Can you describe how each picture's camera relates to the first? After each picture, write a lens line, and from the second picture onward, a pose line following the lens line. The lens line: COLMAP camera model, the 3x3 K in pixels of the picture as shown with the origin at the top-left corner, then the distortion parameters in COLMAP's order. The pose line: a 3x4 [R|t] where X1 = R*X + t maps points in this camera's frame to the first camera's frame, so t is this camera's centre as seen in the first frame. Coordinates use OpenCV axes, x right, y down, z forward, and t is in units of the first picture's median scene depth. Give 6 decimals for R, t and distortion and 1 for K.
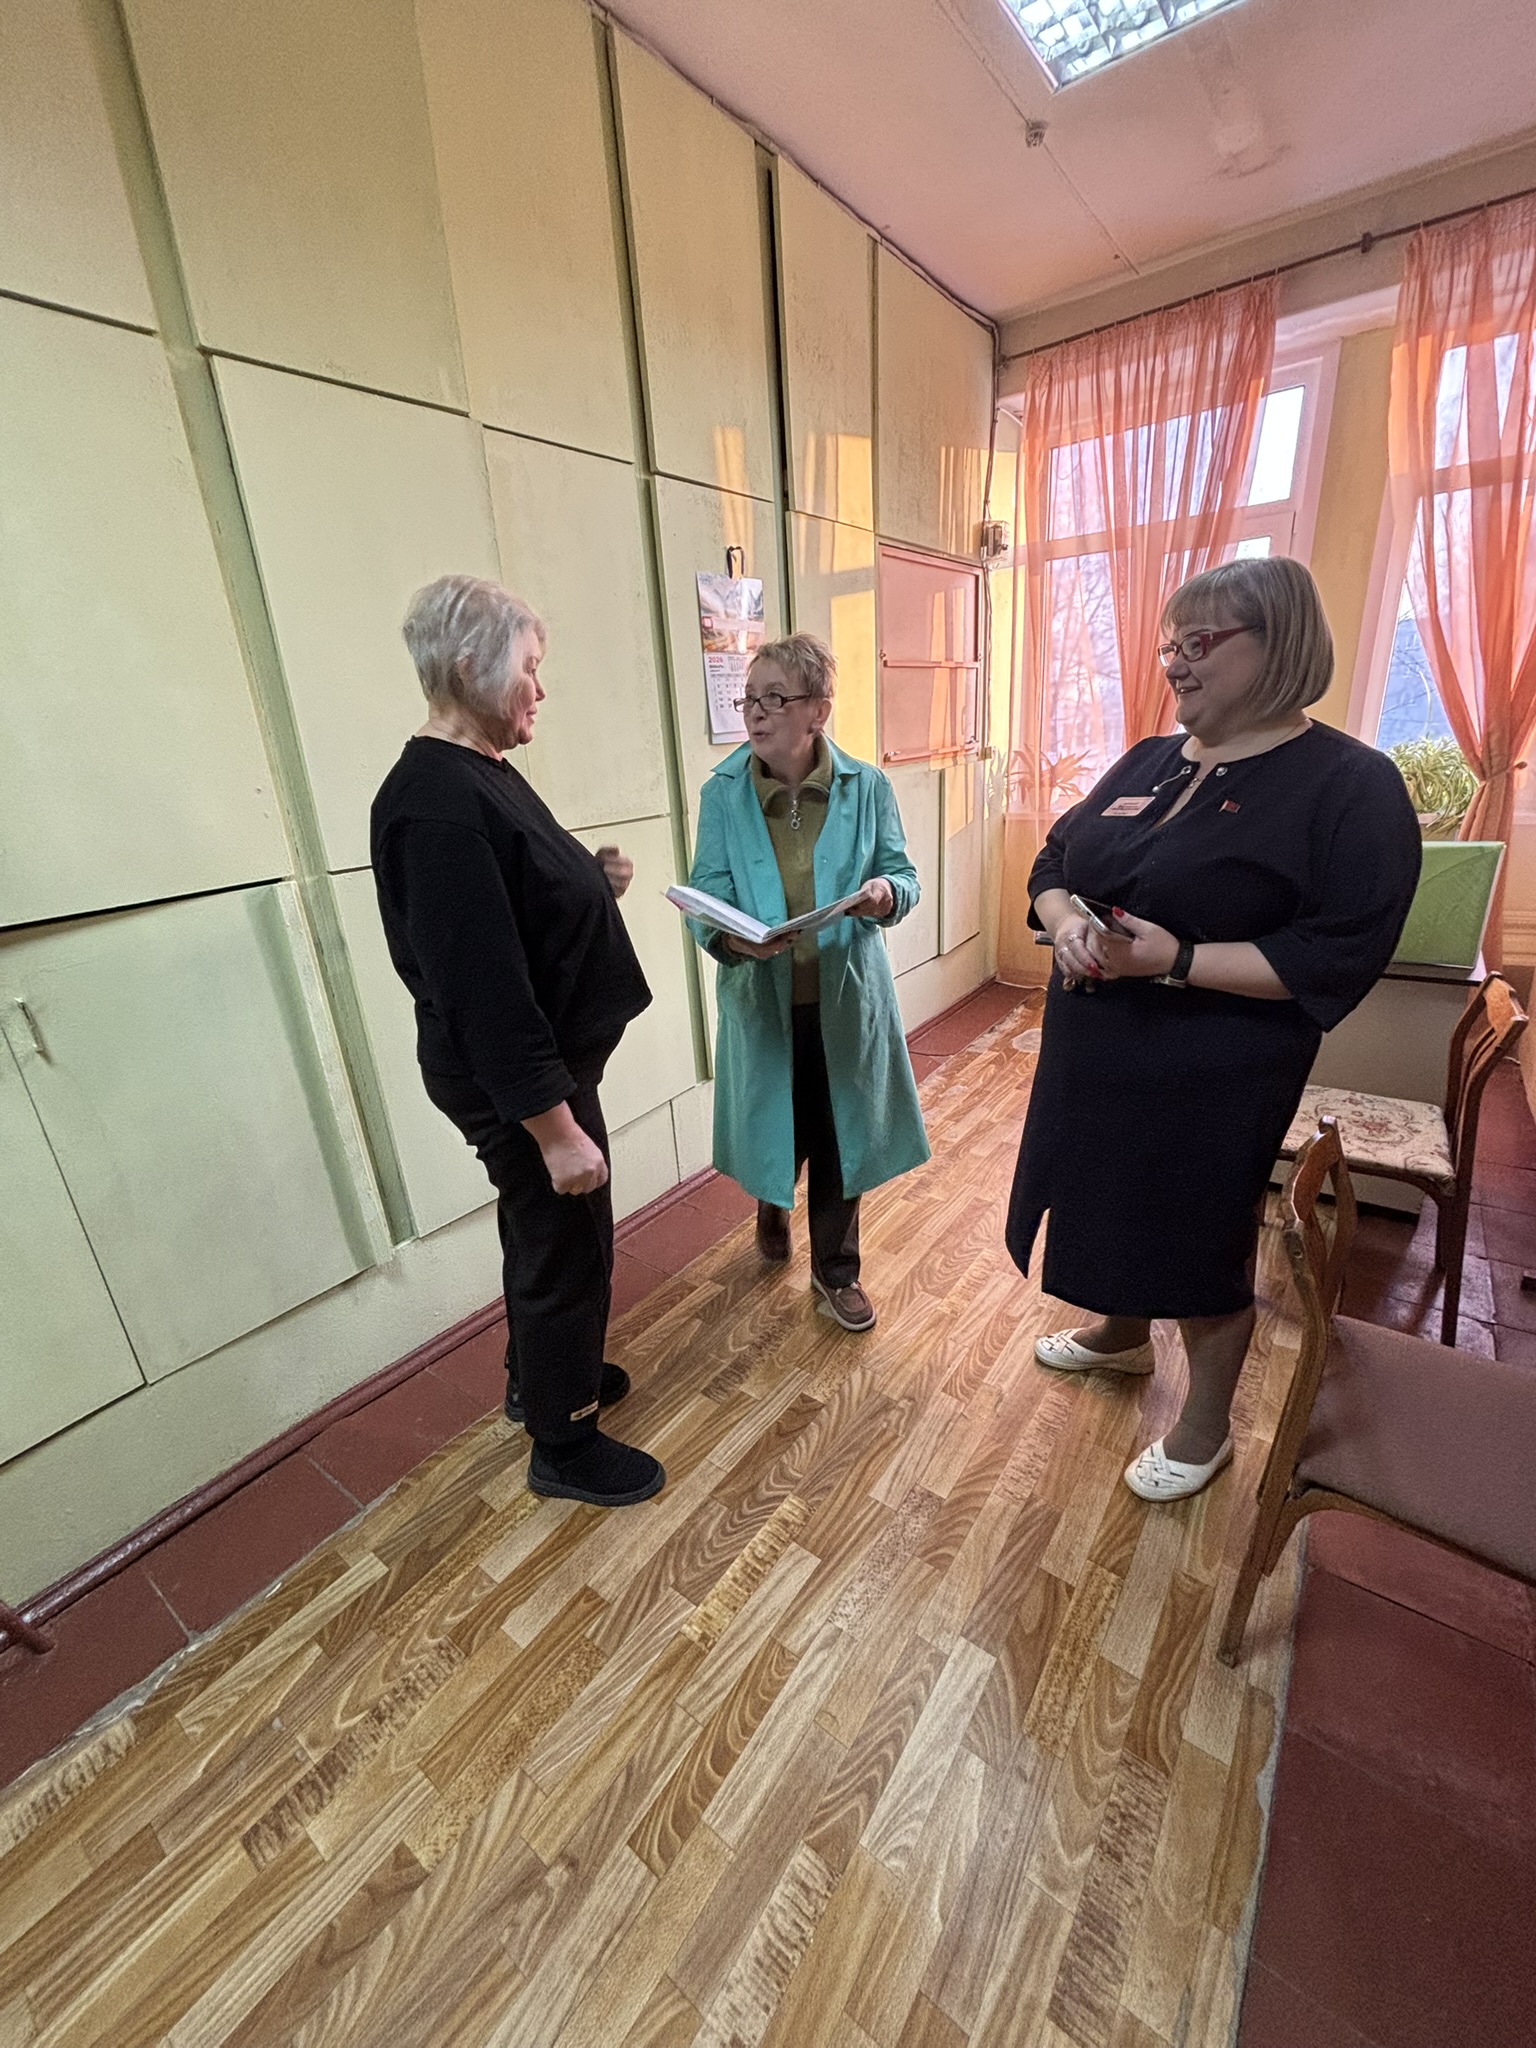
lens RADIAL K [[824.5, 0, 766.8], [0, 824.5, 1015.2], [0, 0, 1]] dist [0.000027, 0.000188]
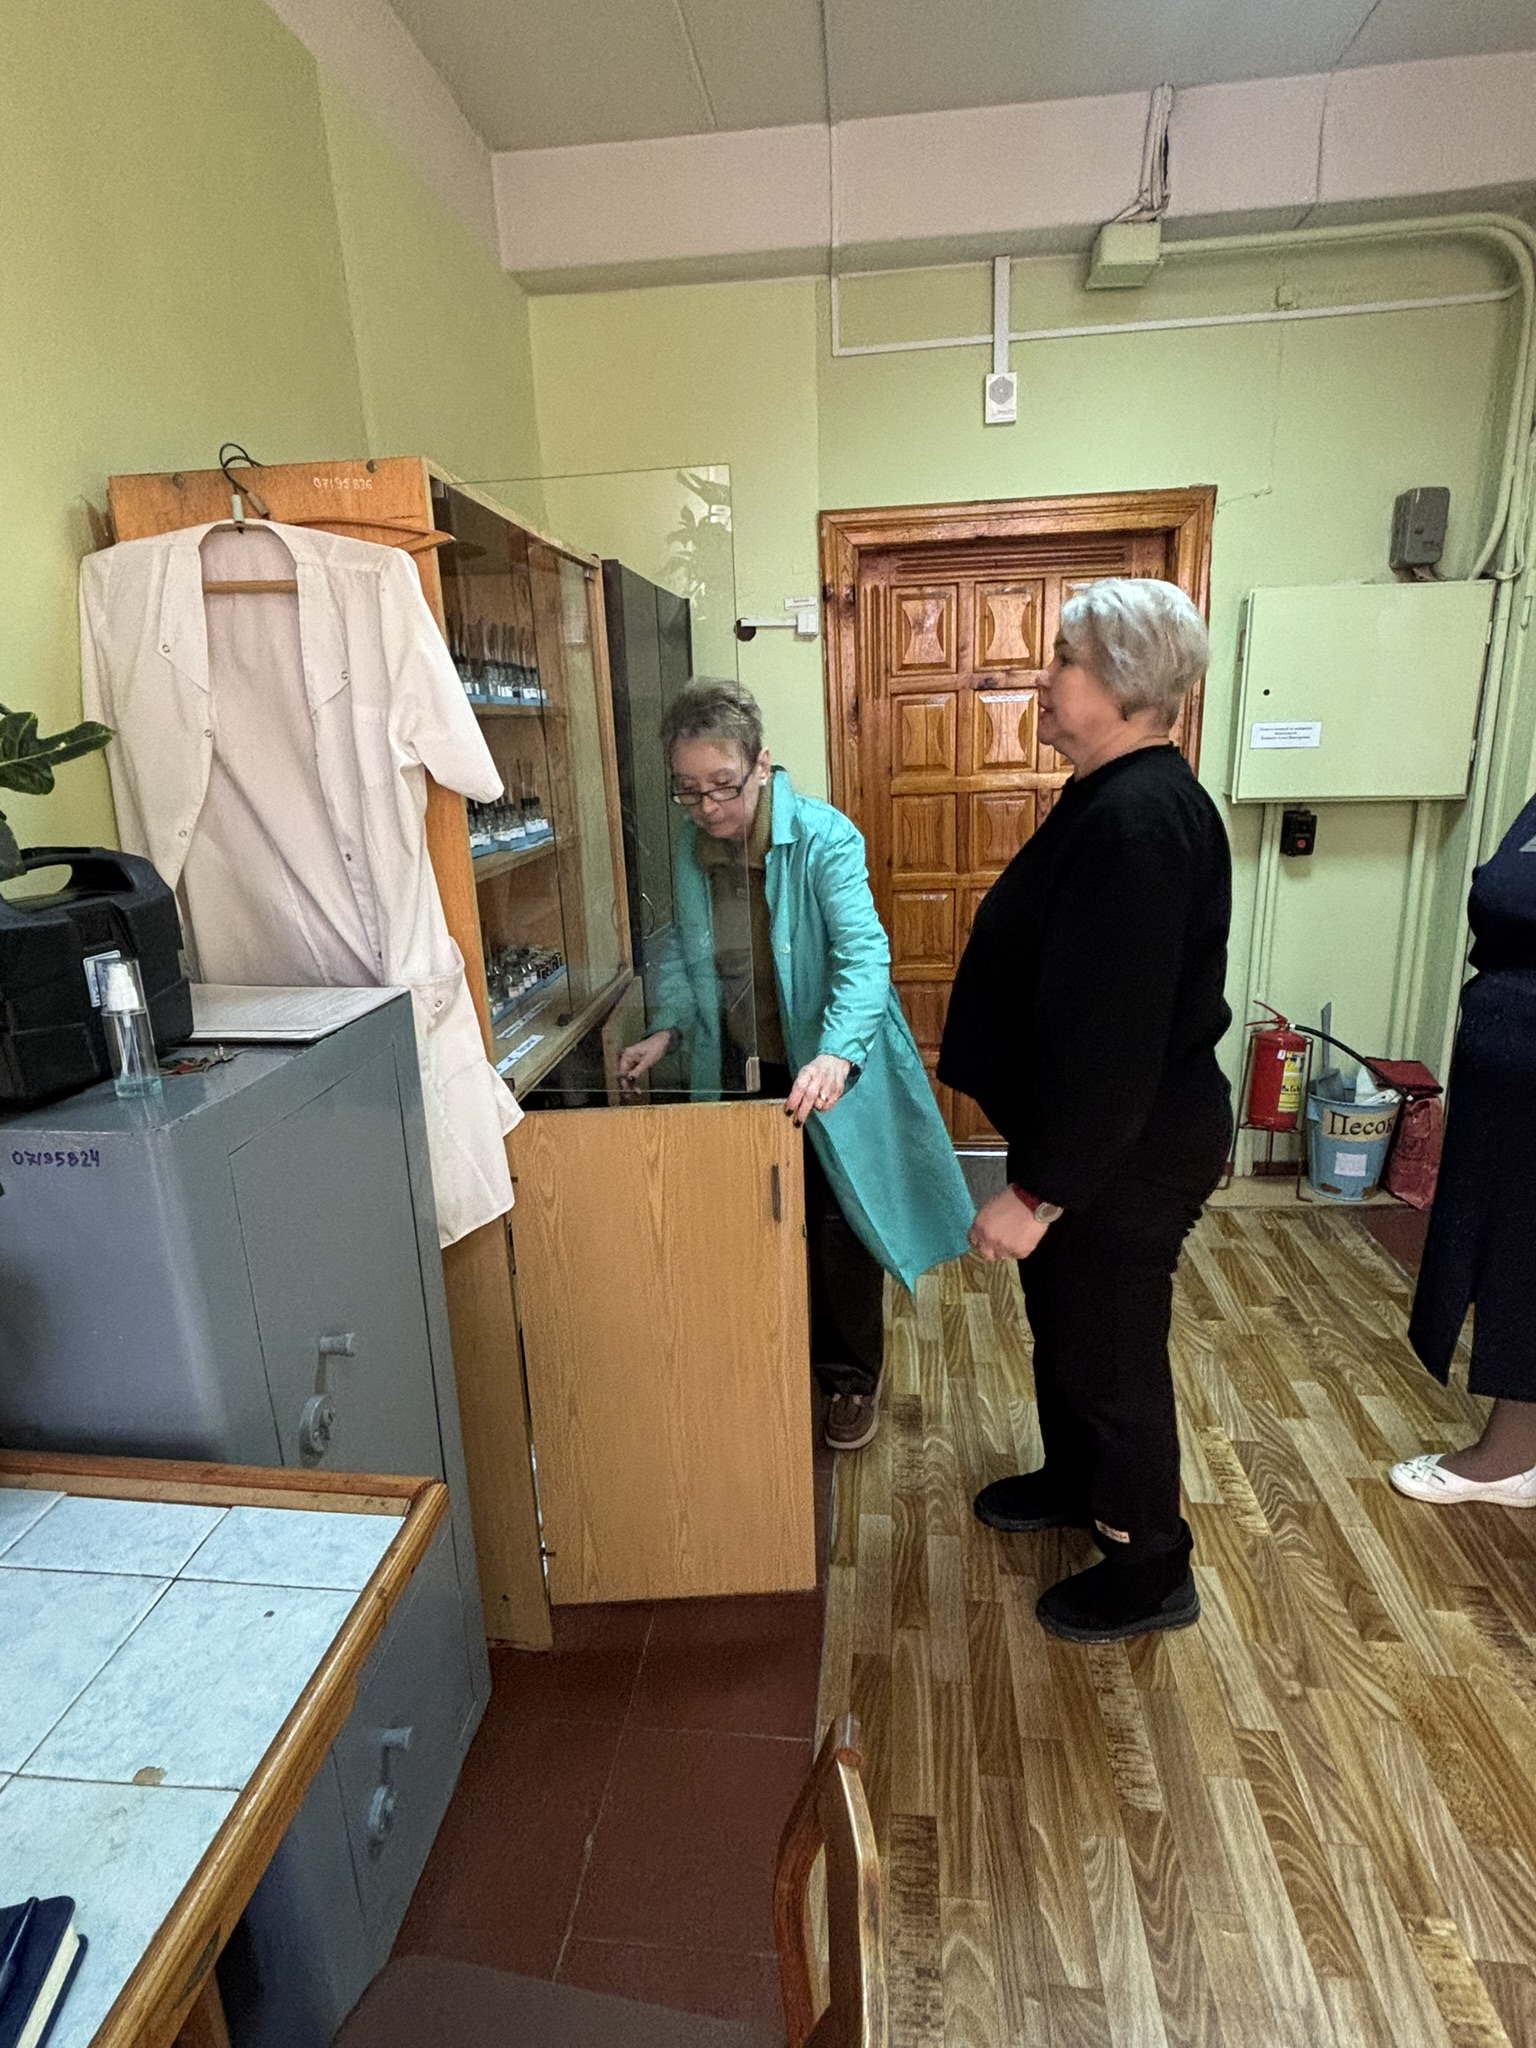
lens RADIAL K [[1059.9, 0, 772.8], [0, 1059.9, 1017.5], [0, 0, 1]] dist [-0.019150, 0.011581]
pose [[-0.857816, 0.225528, -0.461833, 0.666340], [-0.082290, 0.826721, 0.556561, -0.409049], [0.507327, 0.515431, -0.690616, 0.896281]]
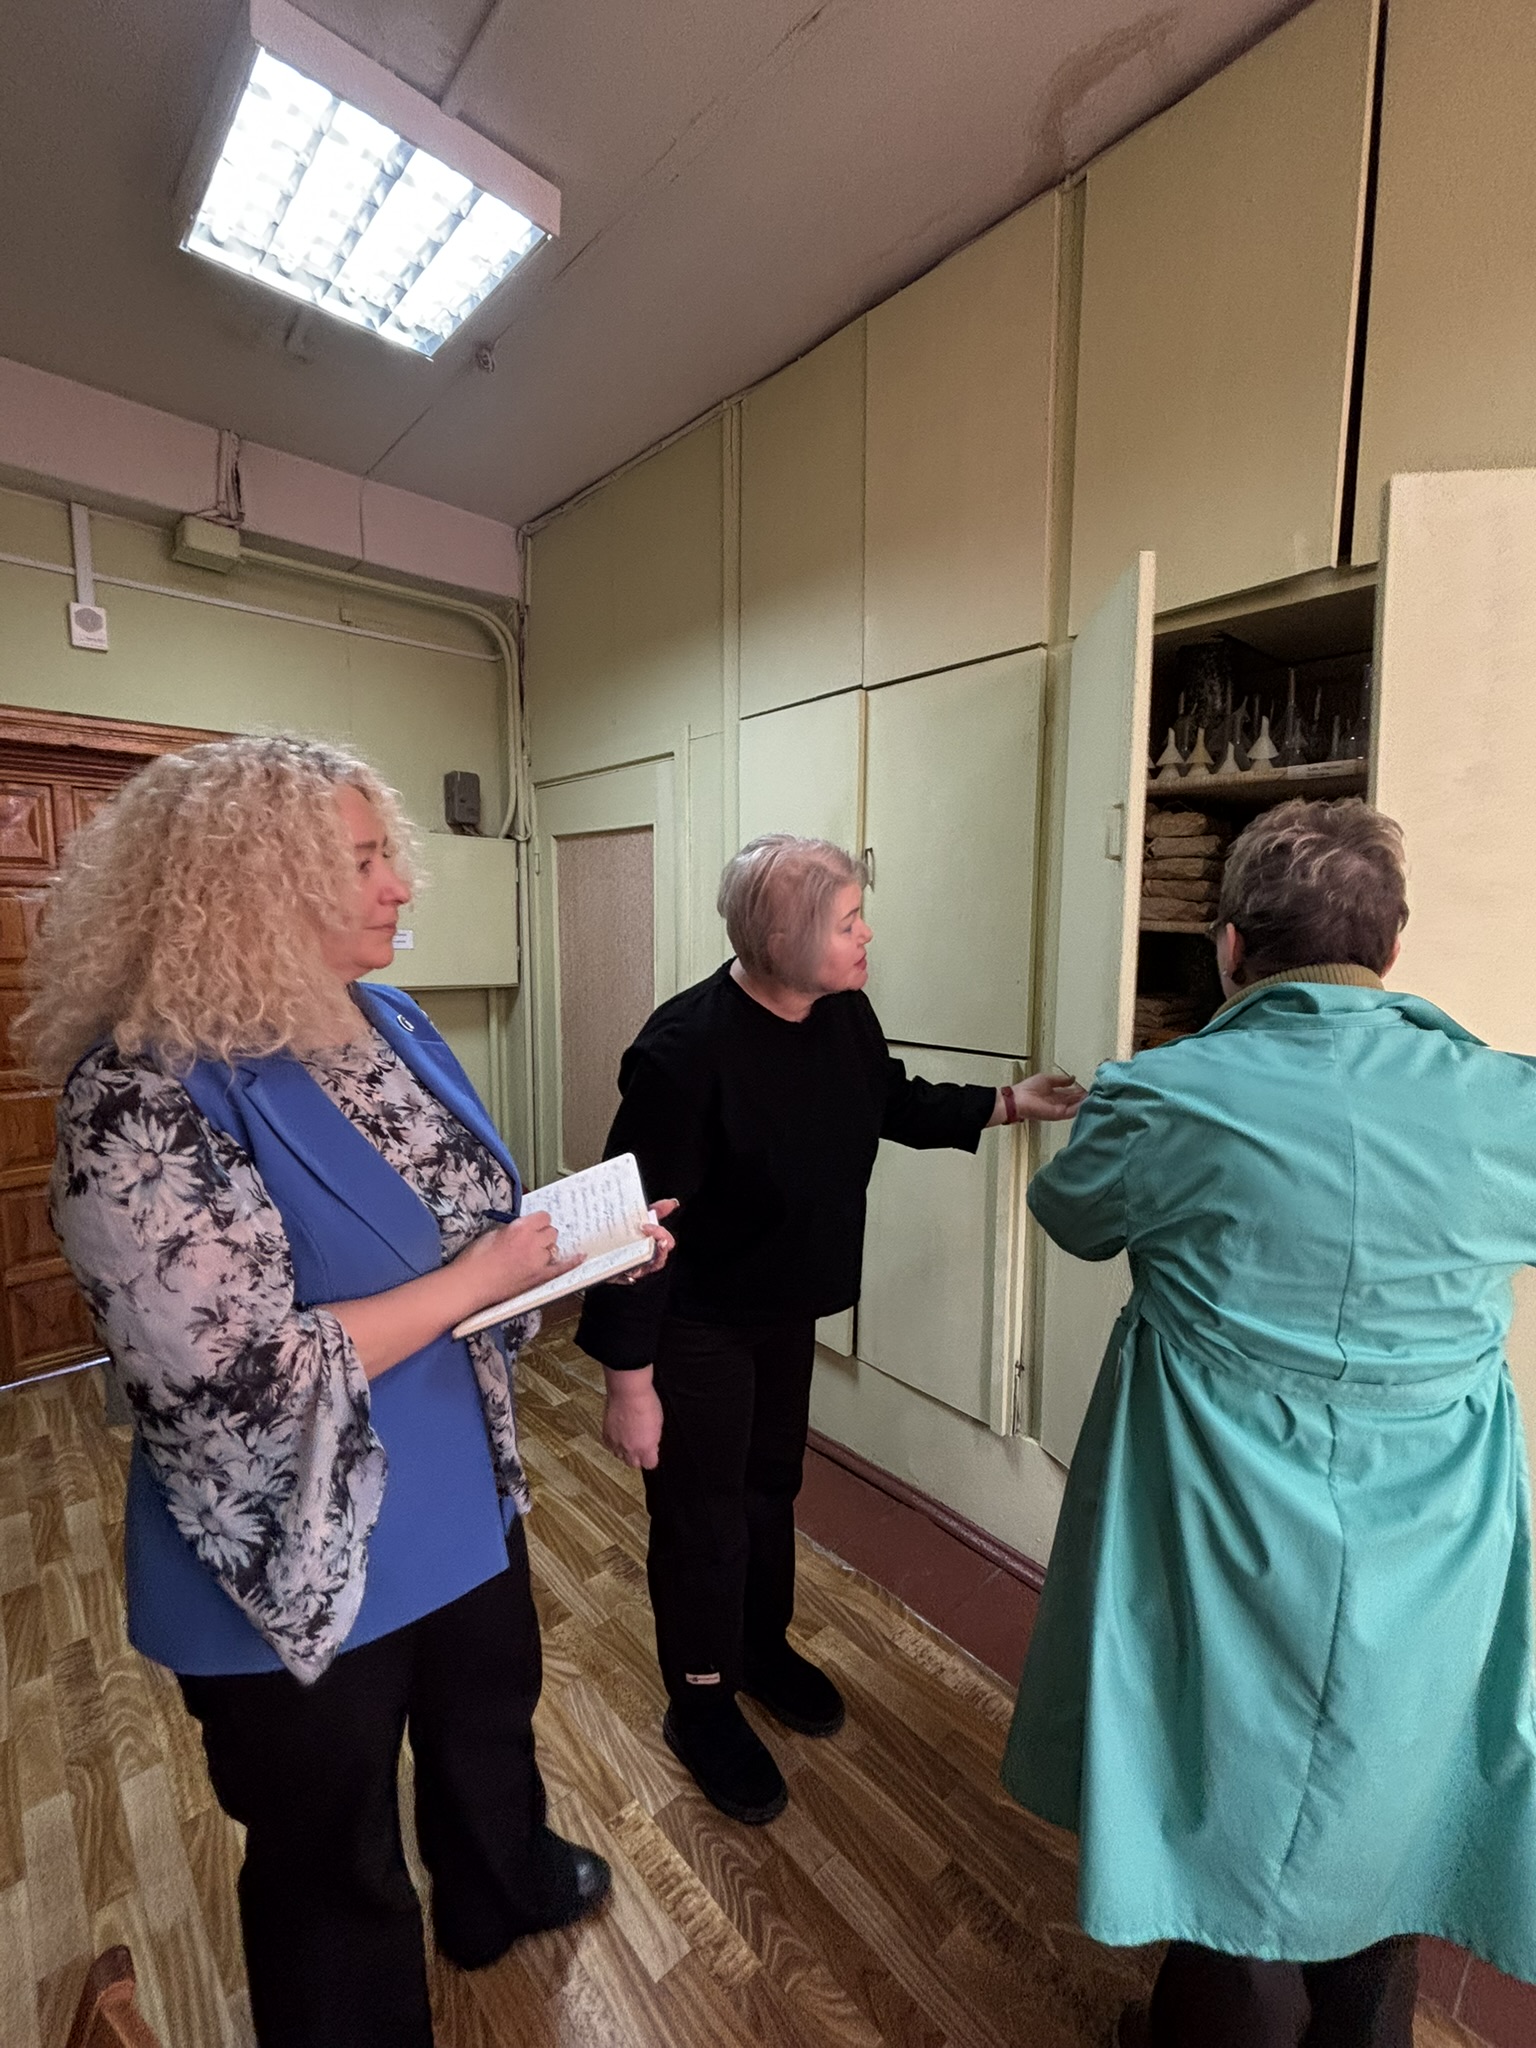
lens RADIAL K [[895.0, 0, 773.3], [0, 895.0, 1016.6], [0, 0, 1]] dist [-0.010849, 0.005450]
pose [[-0.182223, 0.165180, -0.969283, 0.744750], [-0.325624, 0.920024, 0.218002, -0.422151], [0.927773, 0.355347, -0.113863, 0.911421]]
